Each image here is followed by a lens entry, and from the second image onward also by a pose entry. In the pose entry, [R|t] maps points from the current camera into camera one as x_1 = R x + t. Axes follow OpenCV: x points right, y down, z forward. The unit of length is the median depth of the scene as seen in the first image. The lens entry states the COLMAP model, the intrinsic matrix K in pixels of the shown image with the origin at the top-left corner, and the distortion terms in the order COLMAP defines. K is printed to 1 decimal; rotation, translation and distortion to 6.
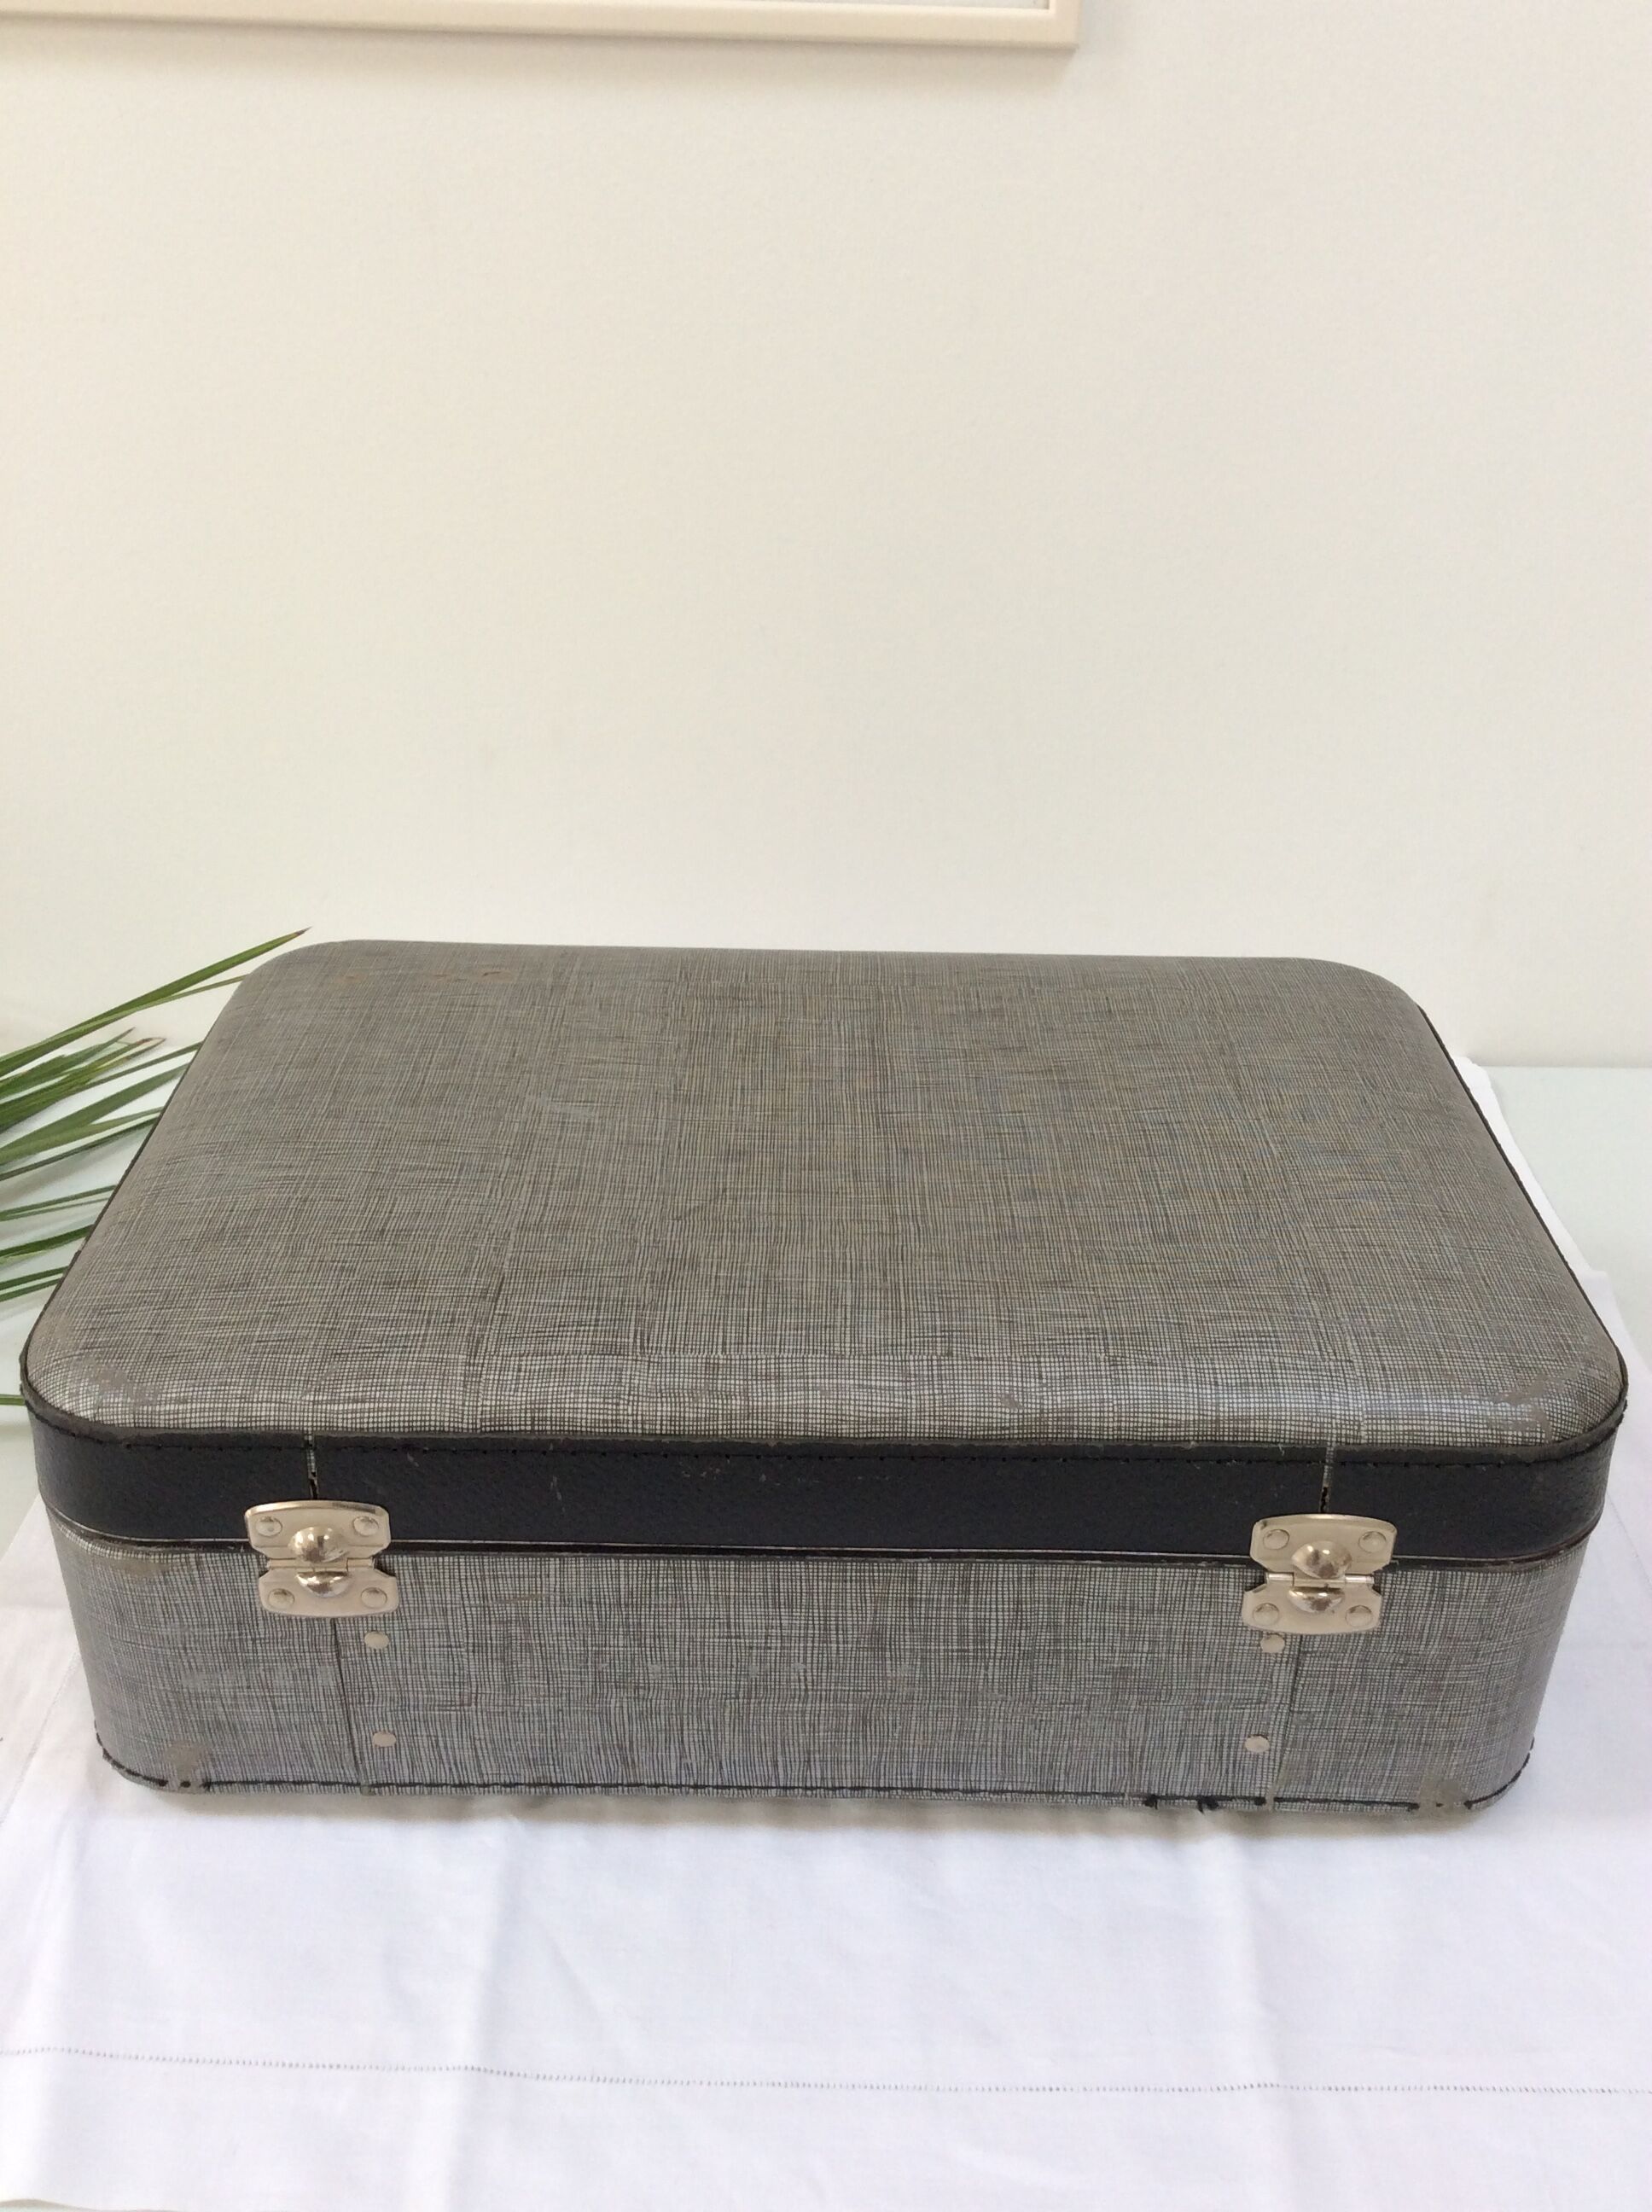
lens RADIAL K [[2082.6, 0, 821.9], [0, 2082.6, 1106.3], [0, 0, 1]] dist [0.085724, 0.000160]
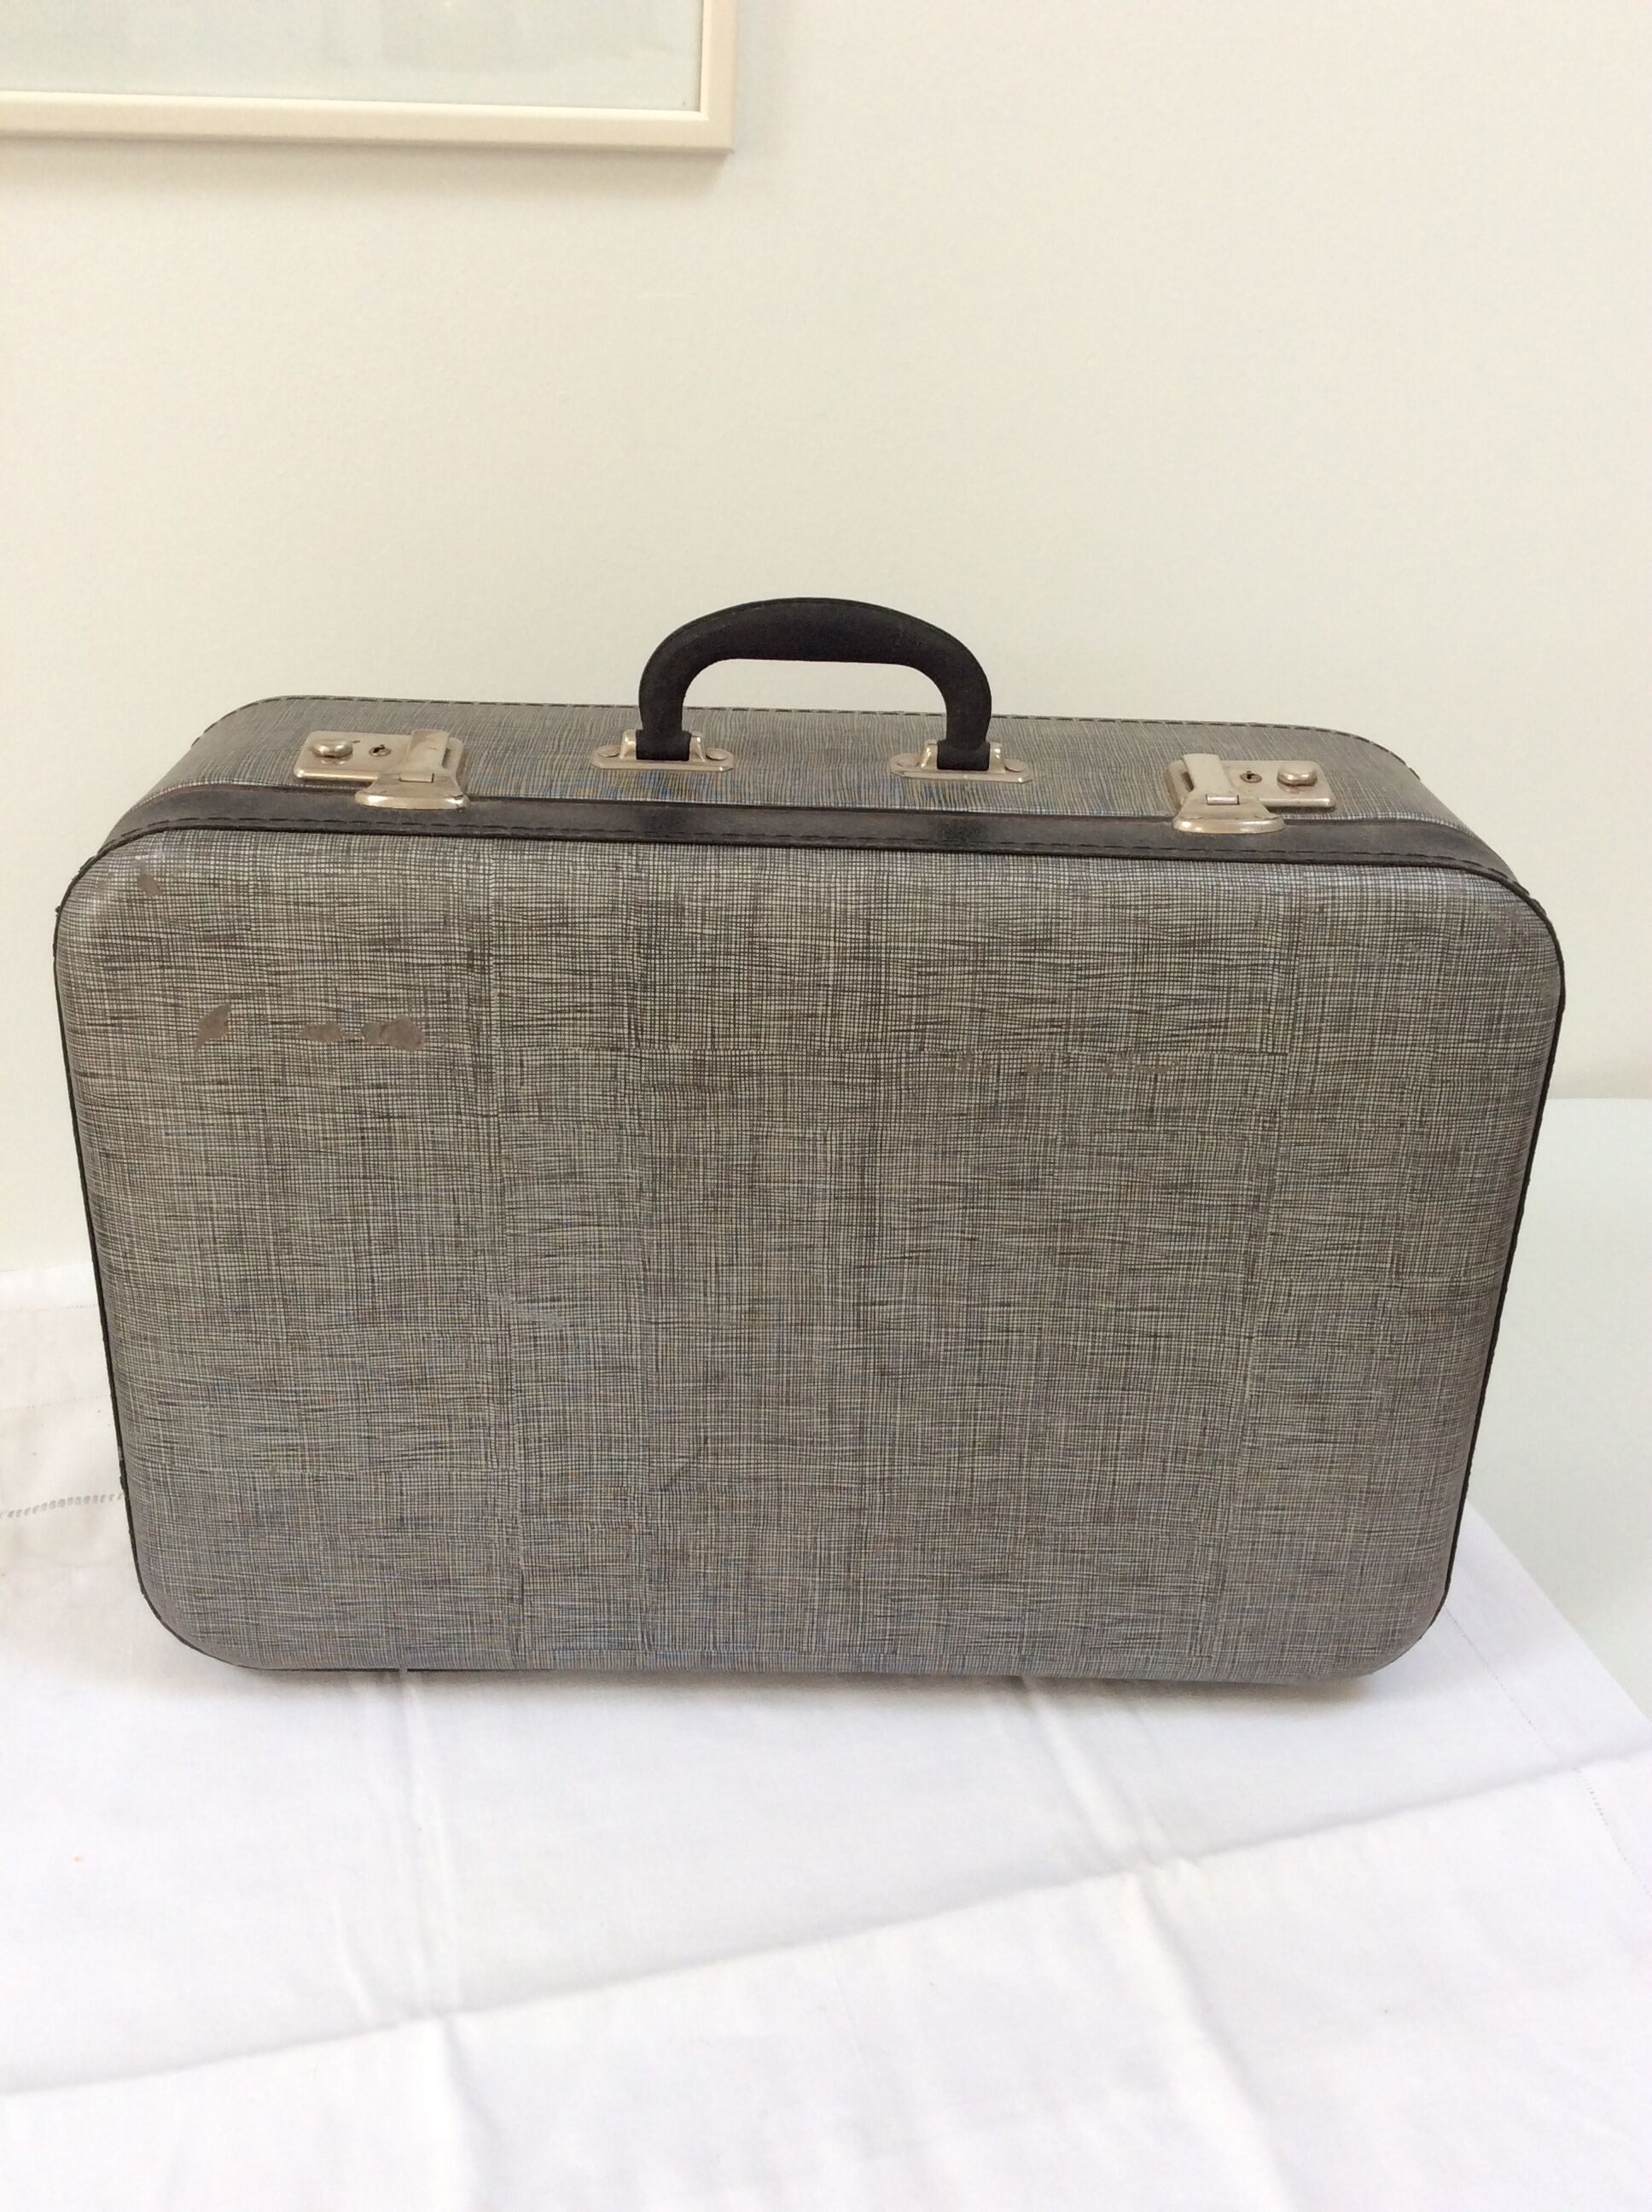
lens RADIAL K [[2087.0, 0, 845.6], [0, 2087.0, 1000.3], [0, 0, 1]] dist [0.155635, -0.329133]
pose [[0.999587, 0.025932, 0.012389, 0.005011], [-0.013593, 0.046808, 0.998811, -1.003378], [0.025321, -0.998567, 0.047142, 1.139386]]
